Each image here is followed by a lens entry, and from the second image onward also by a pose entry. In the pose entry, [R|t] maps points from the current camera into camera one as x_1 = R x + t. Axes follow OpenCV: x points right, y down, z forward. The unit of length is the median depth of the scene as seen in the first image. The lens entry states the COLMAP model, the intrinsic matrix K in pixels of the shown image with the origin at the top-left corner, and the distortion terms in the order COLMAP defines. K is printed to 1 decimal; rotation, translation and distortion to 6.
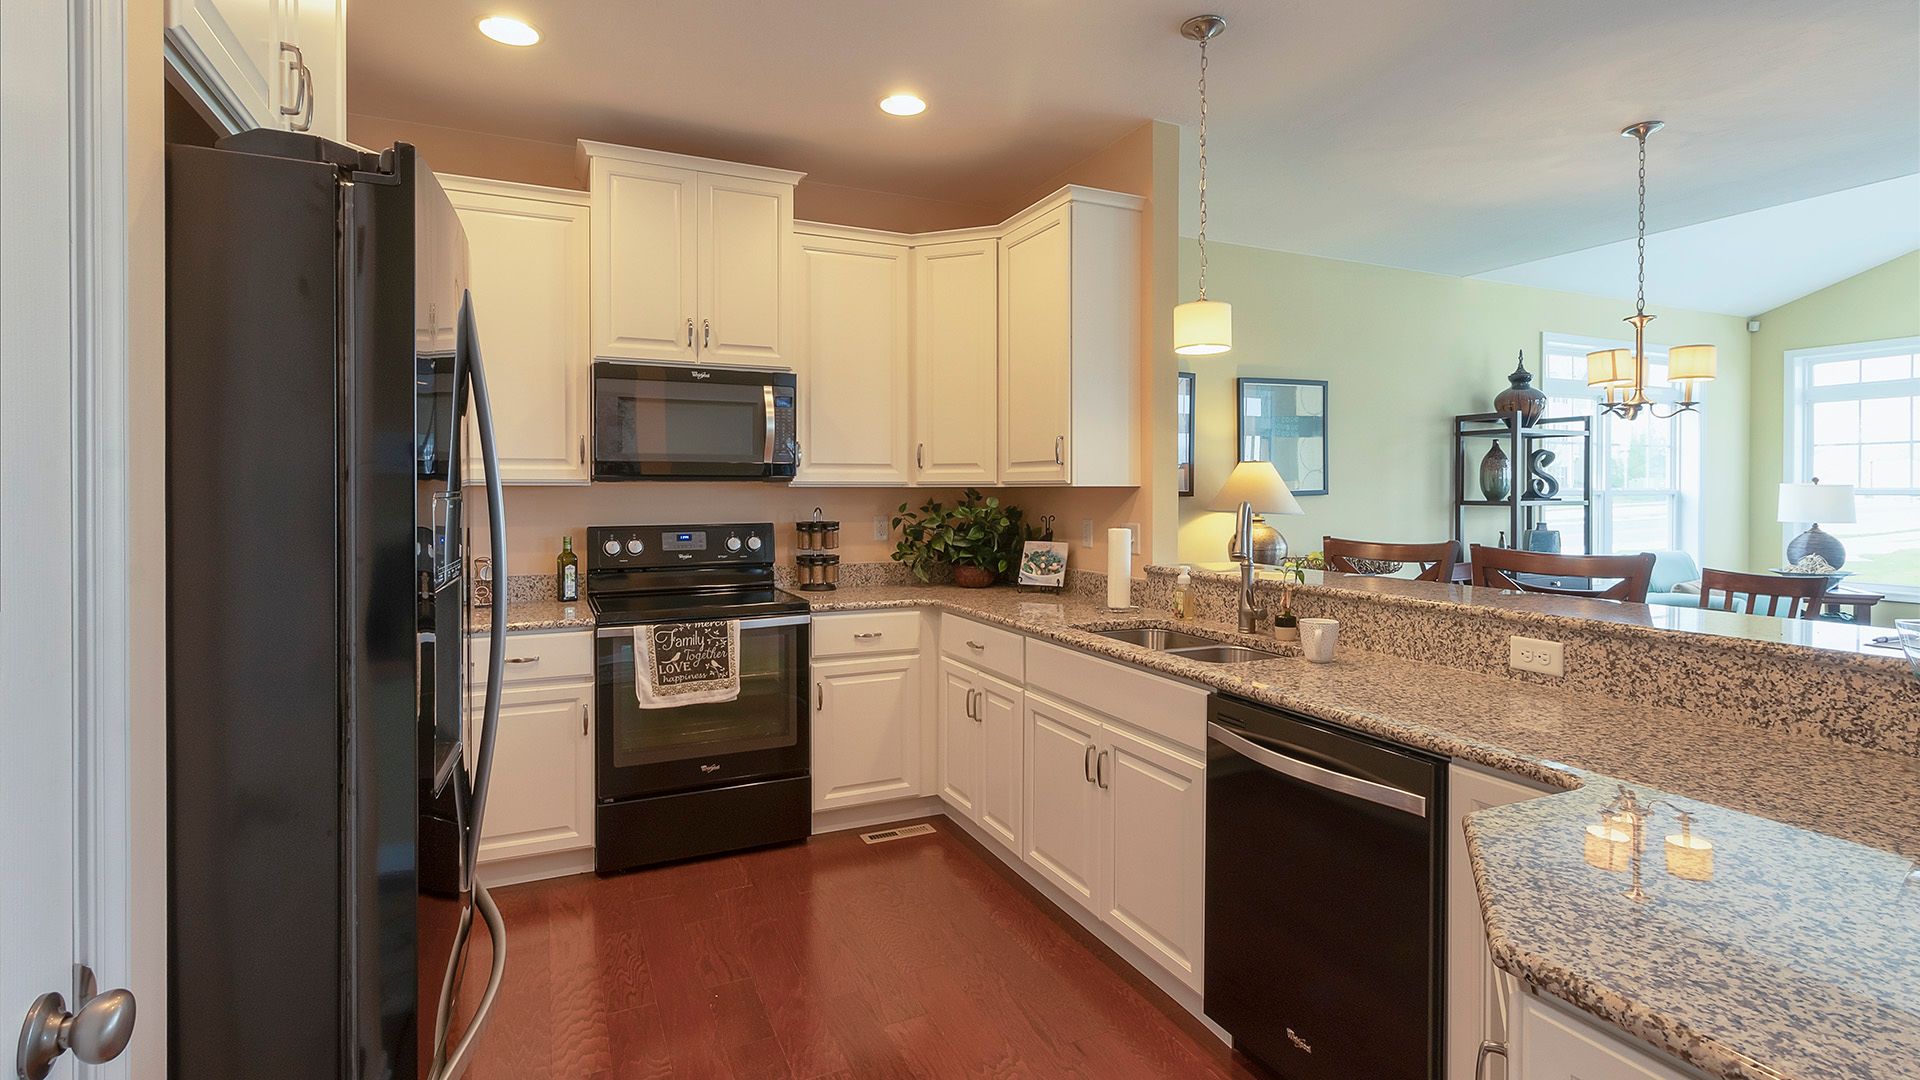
lens RADIAL K [[888.8, 0, 1124.0], [0, 888.8, 463.9], [0, 0, 1]] dist [0.002630, 0.000086]
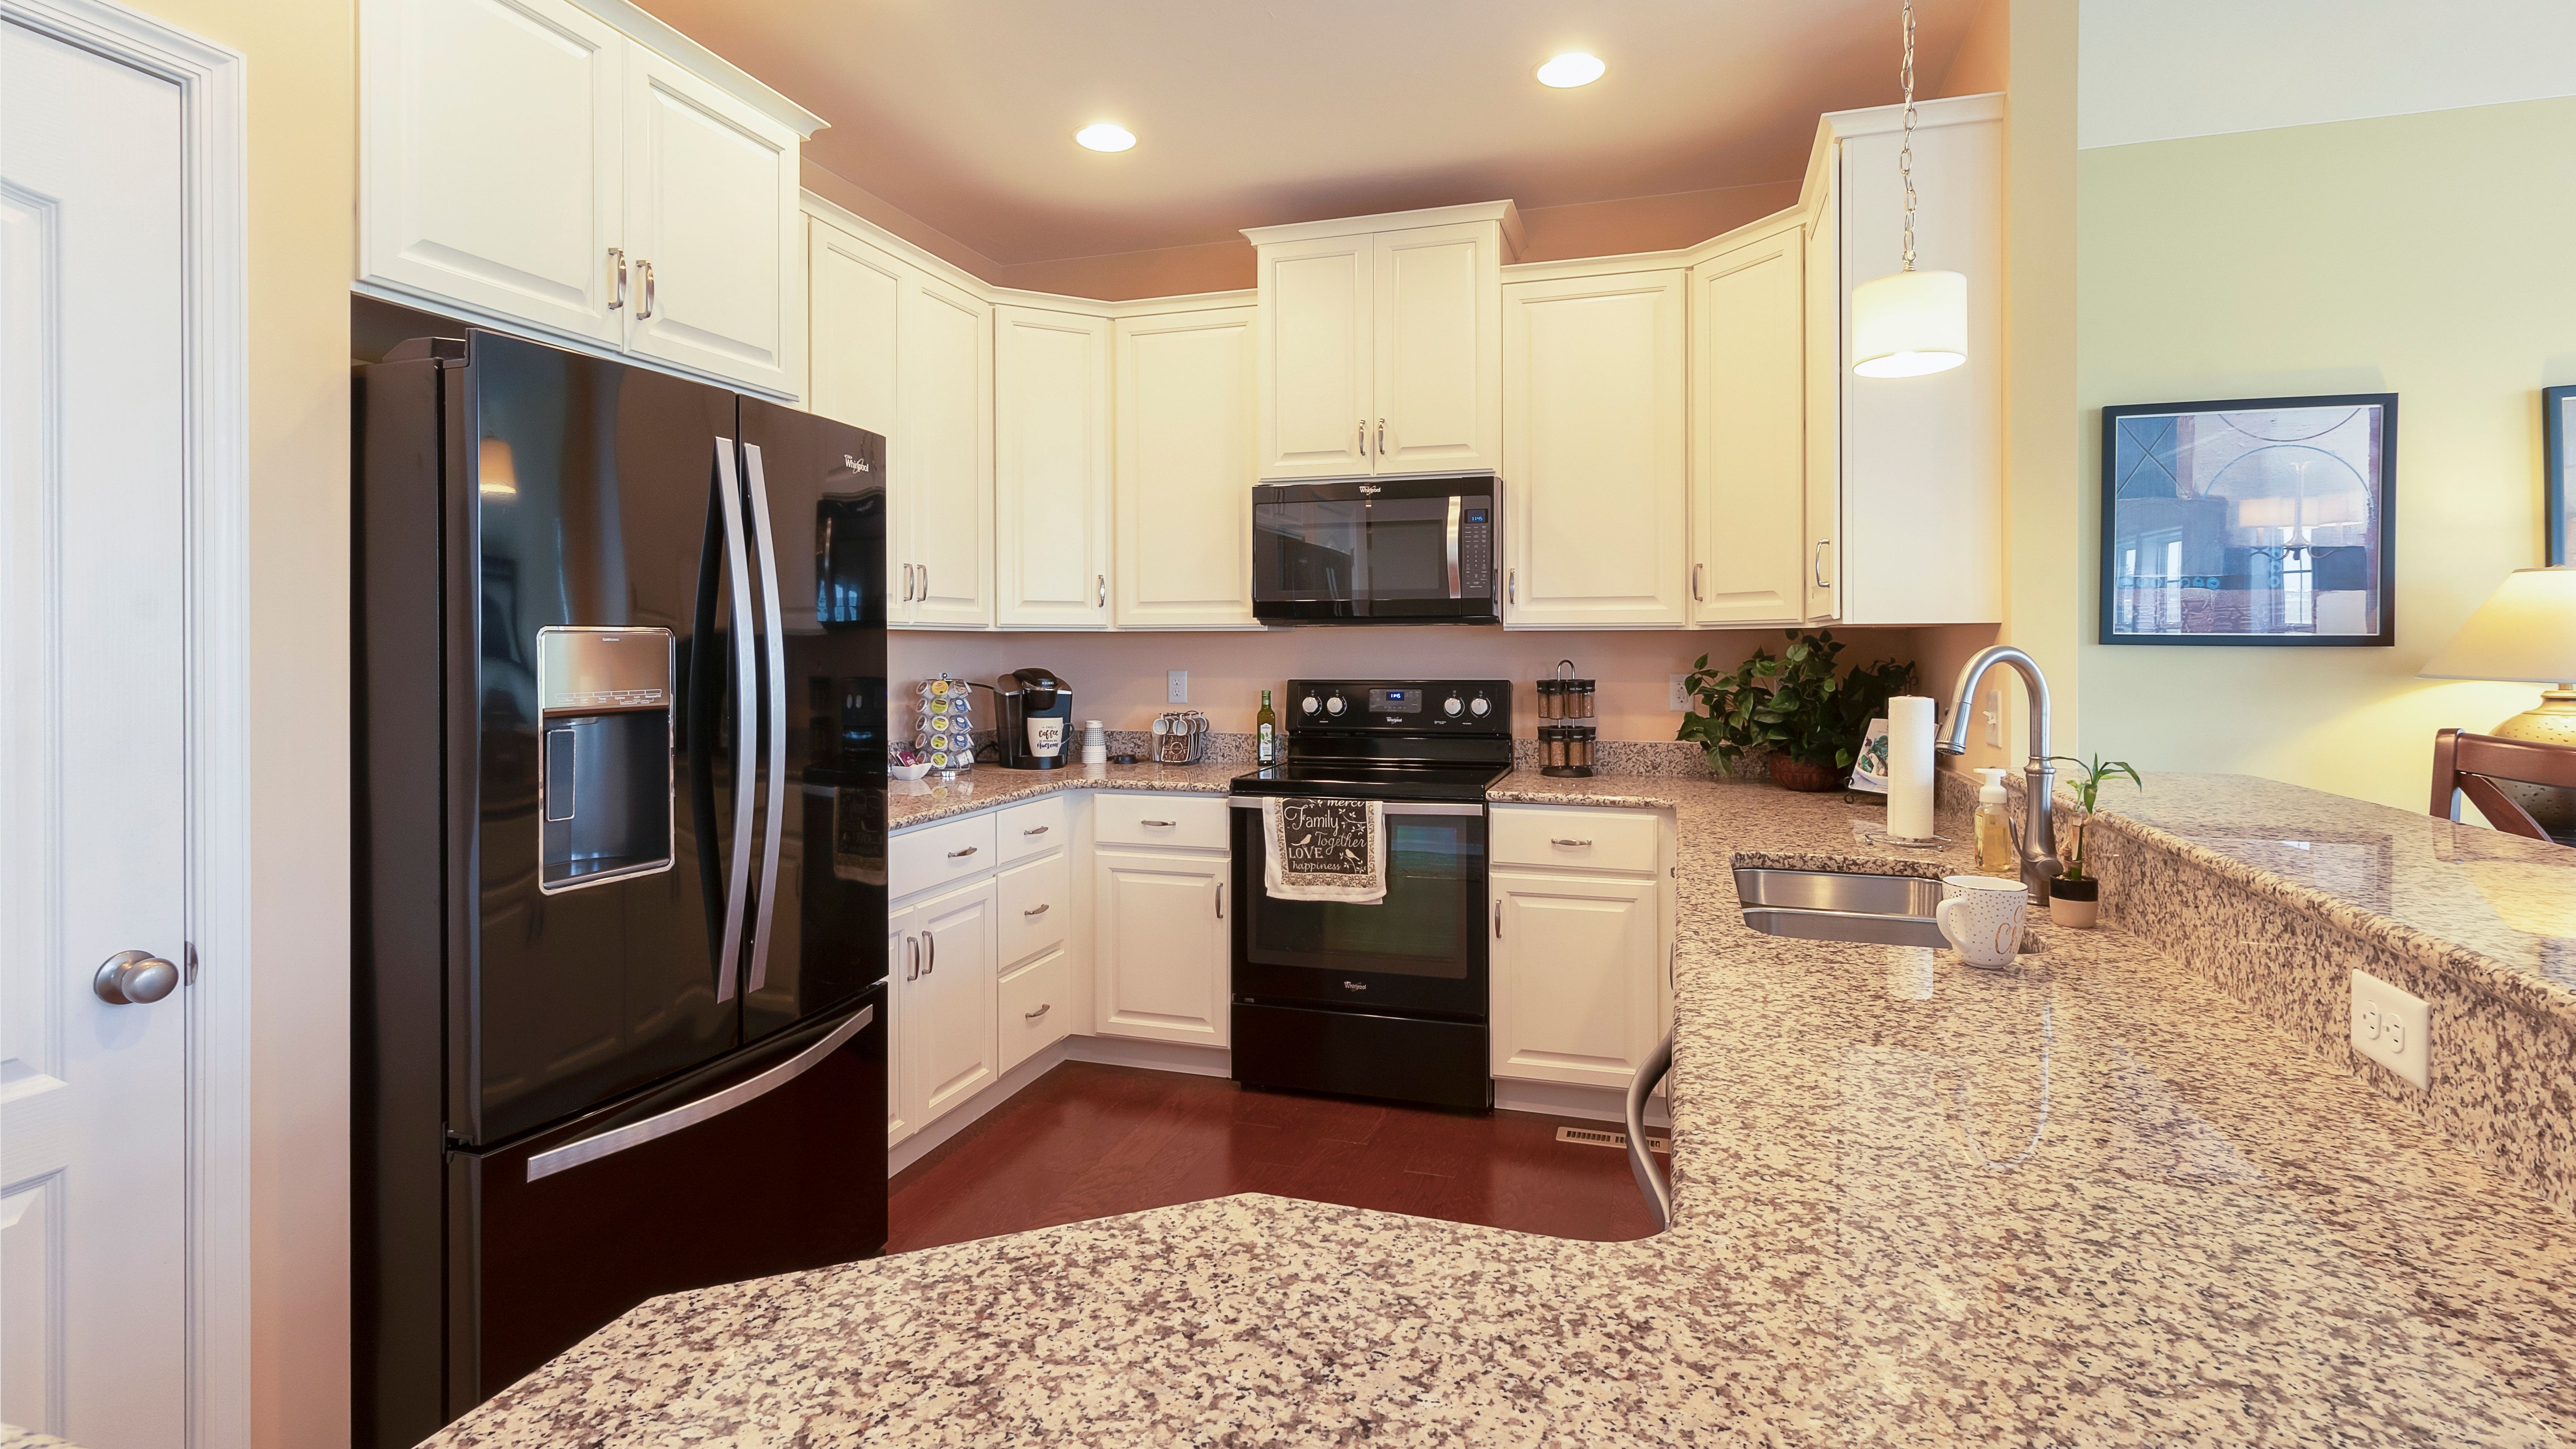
lens RADIAL K [[1287.8, 0, 1276.3], [0, 1287.8, 598.8], [0, 0, 1]] dist [0.001565, 0.000789]
pose [[0.708138, -0.027240, -0.705548, 0.256996], [0.024352, 0.999603, -0.014152, 0.010531], [0.705654, -0.007160, 0.708521, 0.120646]]
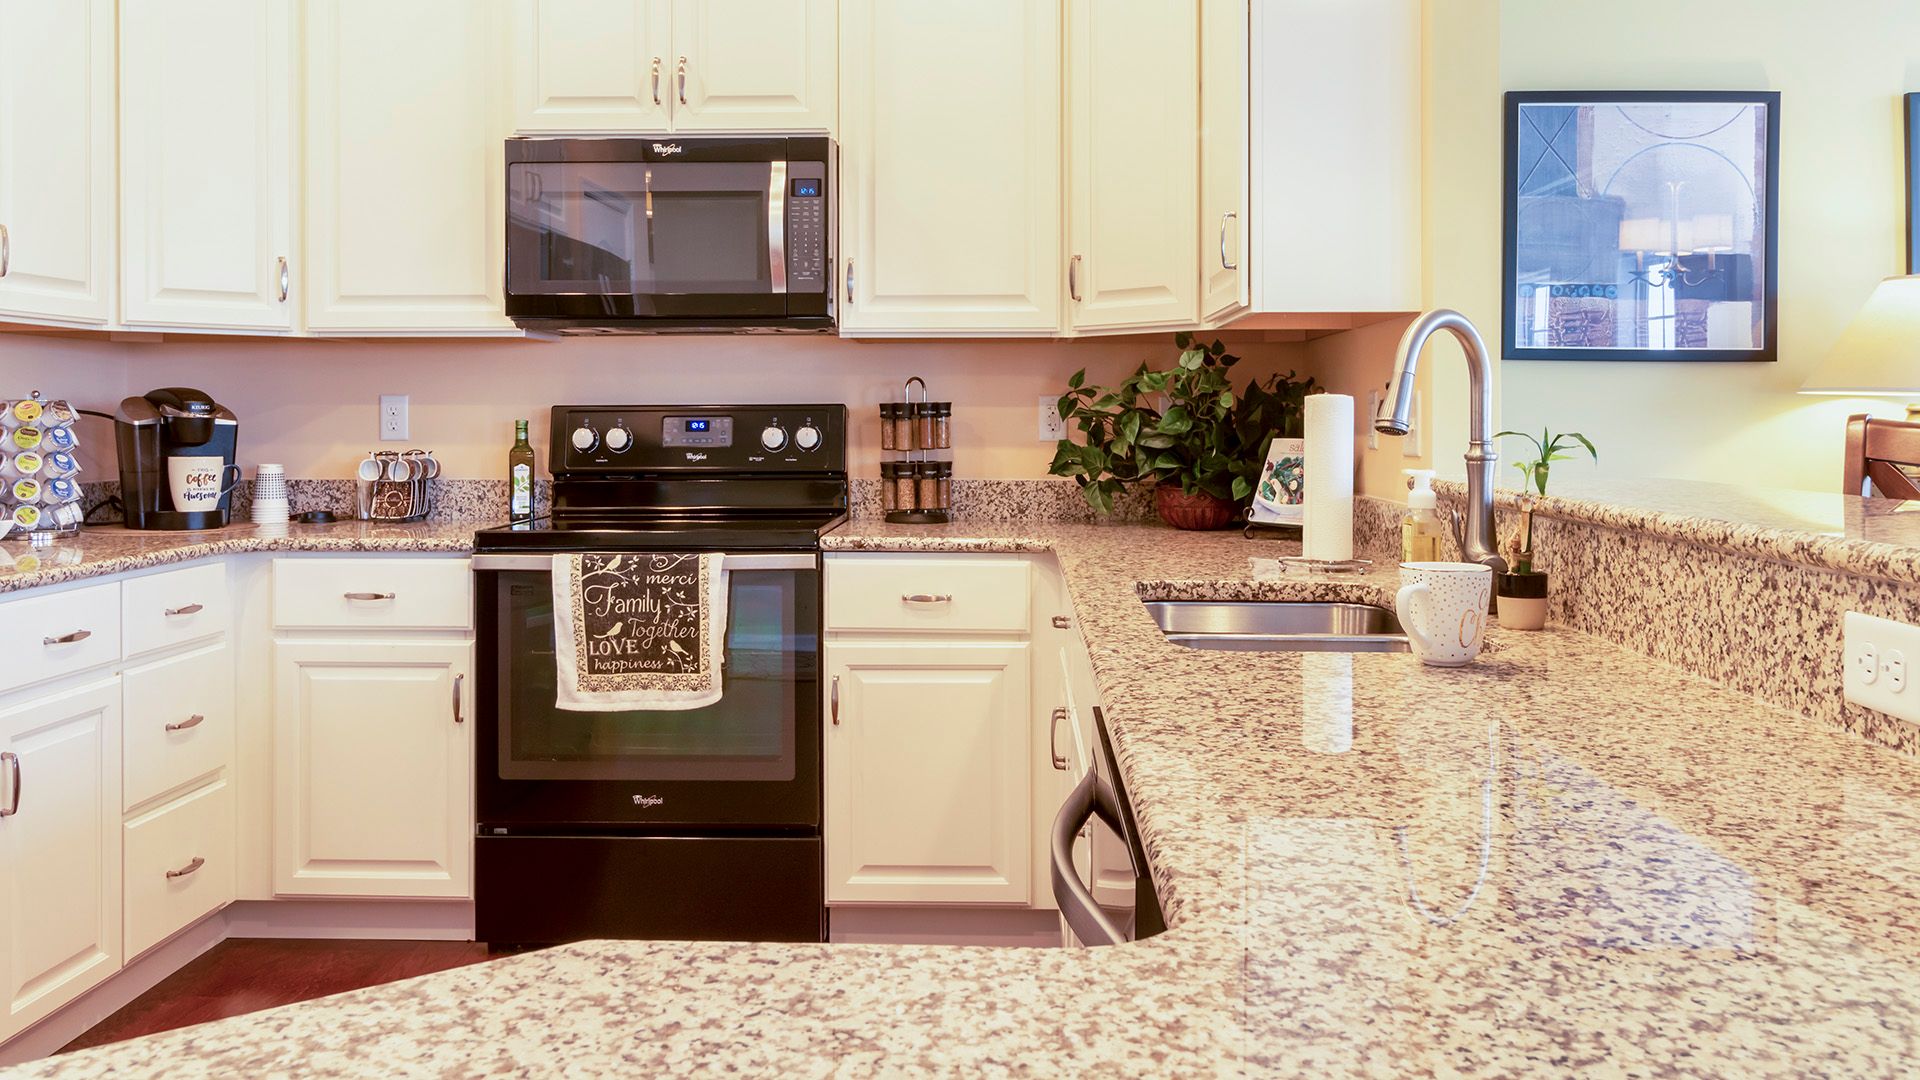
lens RADIAL K [[1633.4, 0, 990.5], [0, 1633.4, 343.3], [0, 0, 1]] dist [0.000268, 0.007075]
pose [[0.876165, -0.024447, -0.481390, 0.229572], [0.024387, 0.999682, -0.006381, 0.041051], [0.481393, -0.006149, 0.876483, 0.130633]]
